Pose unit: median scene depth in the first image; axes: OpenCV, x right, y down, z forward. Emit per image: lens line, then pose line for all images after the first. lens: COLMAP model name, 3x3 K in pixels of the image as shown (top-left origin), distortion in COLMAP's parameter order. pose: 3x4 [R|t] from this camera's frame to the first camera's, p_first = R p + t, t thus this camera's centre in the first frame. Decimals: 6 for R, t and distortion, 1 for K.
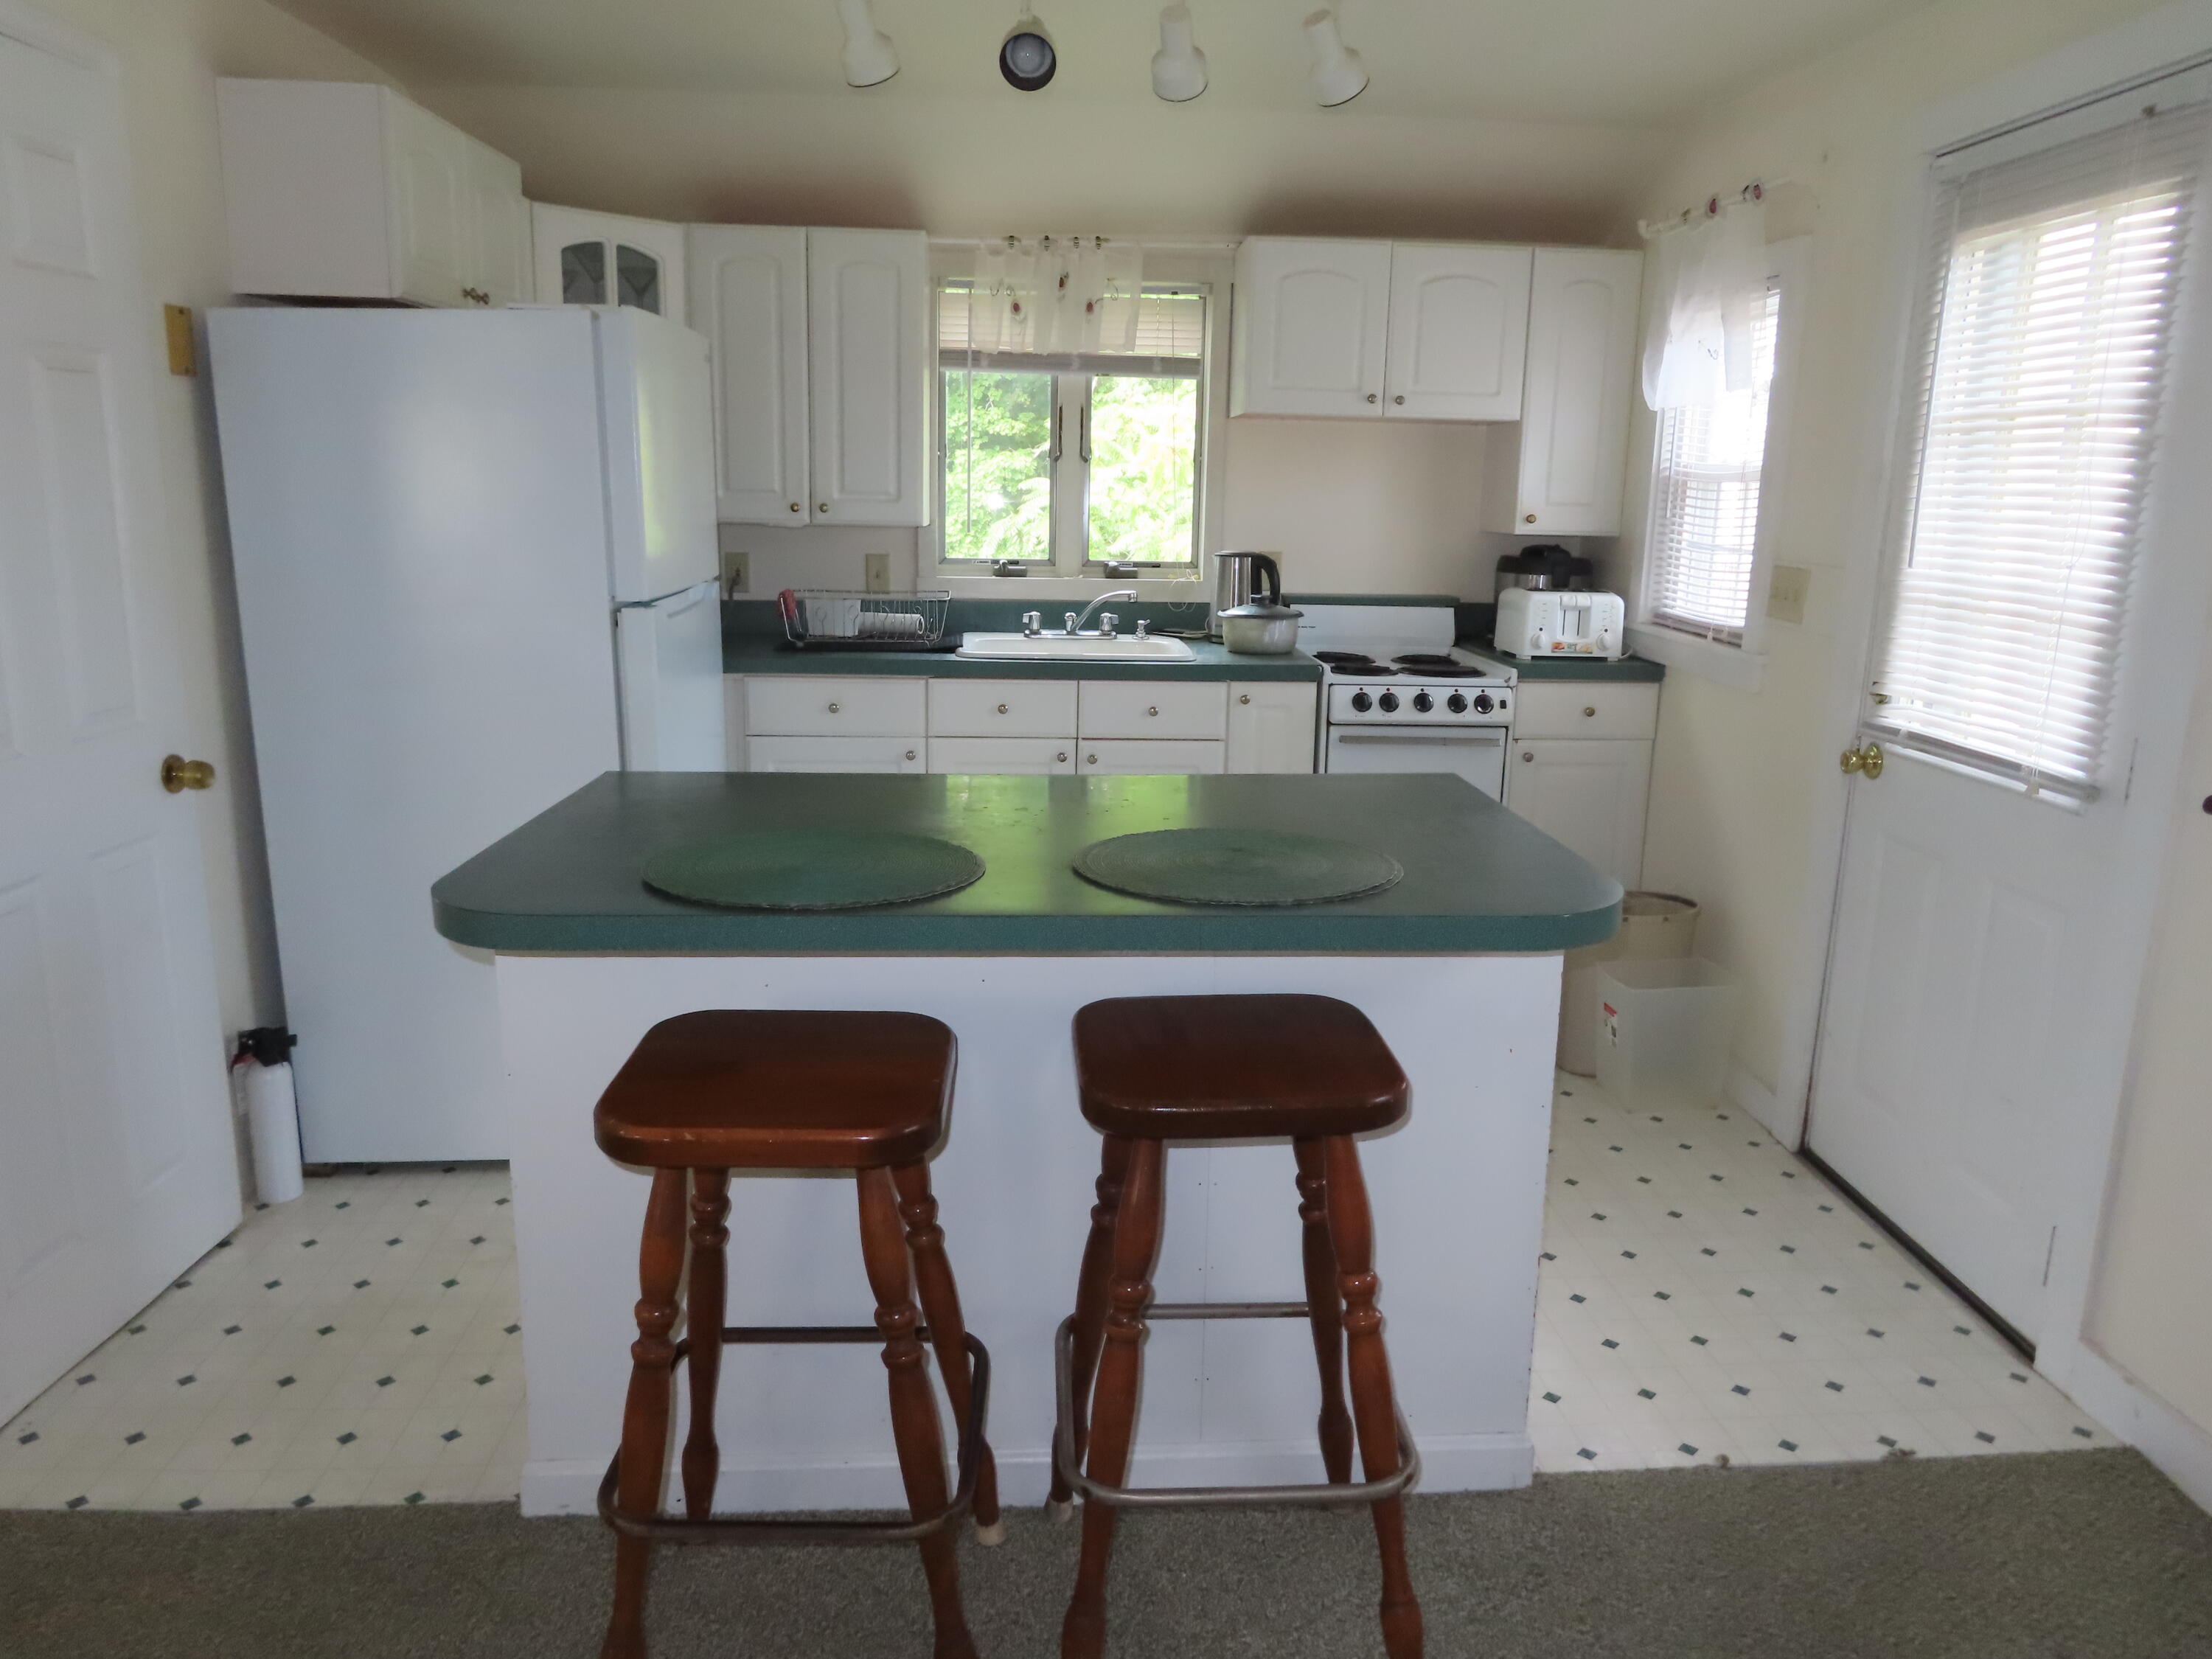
lens RADIAL K [[1573.9, 0, 1111.3], [0, 1573.9, 831.3], [0, 0, 1]] dist [-0.011429, -0.009029]
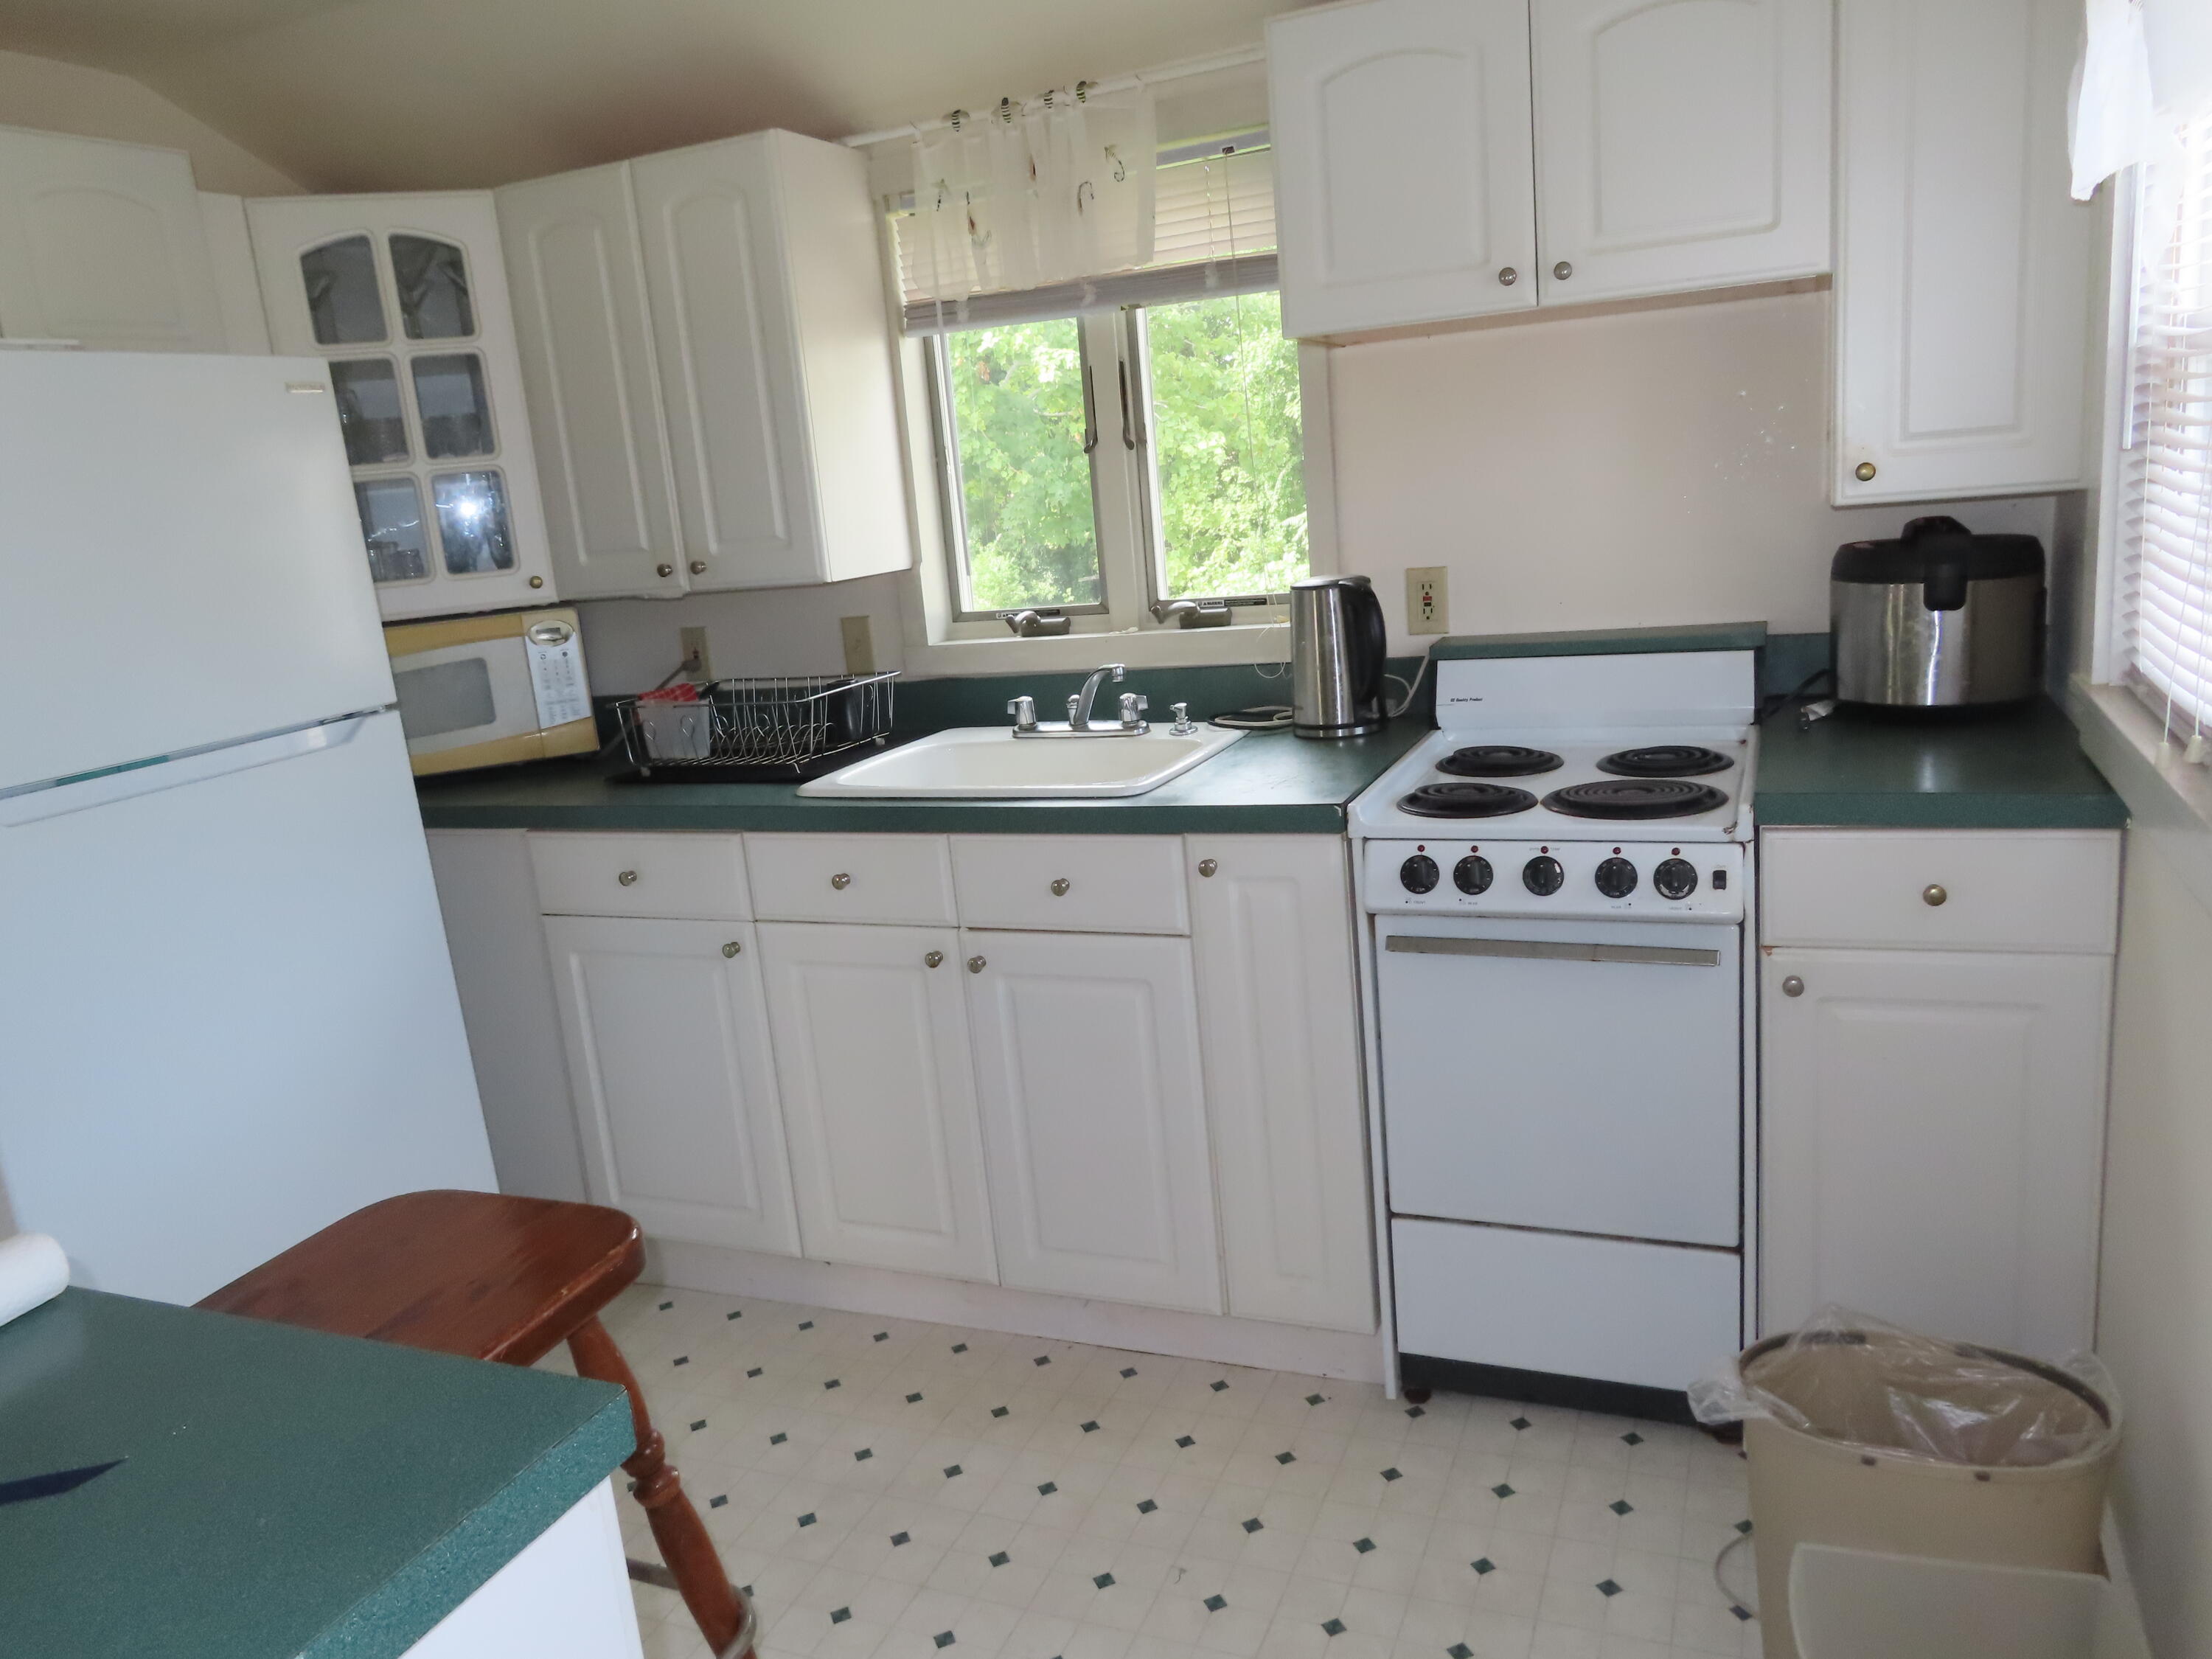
lens RADIAL K [[1573.9, 0, 1102.4], [0, 1573.9, 830.0], [0, 0, 1]] dist [-0.011429, -0.009029]
pose [[0.883543, 0.001372, -0.468348, 0.285592], [0.008998, 0.999761, 0.019904, -0.099558], [0.468263, -0.021800, 0.883320, 0.458042]]
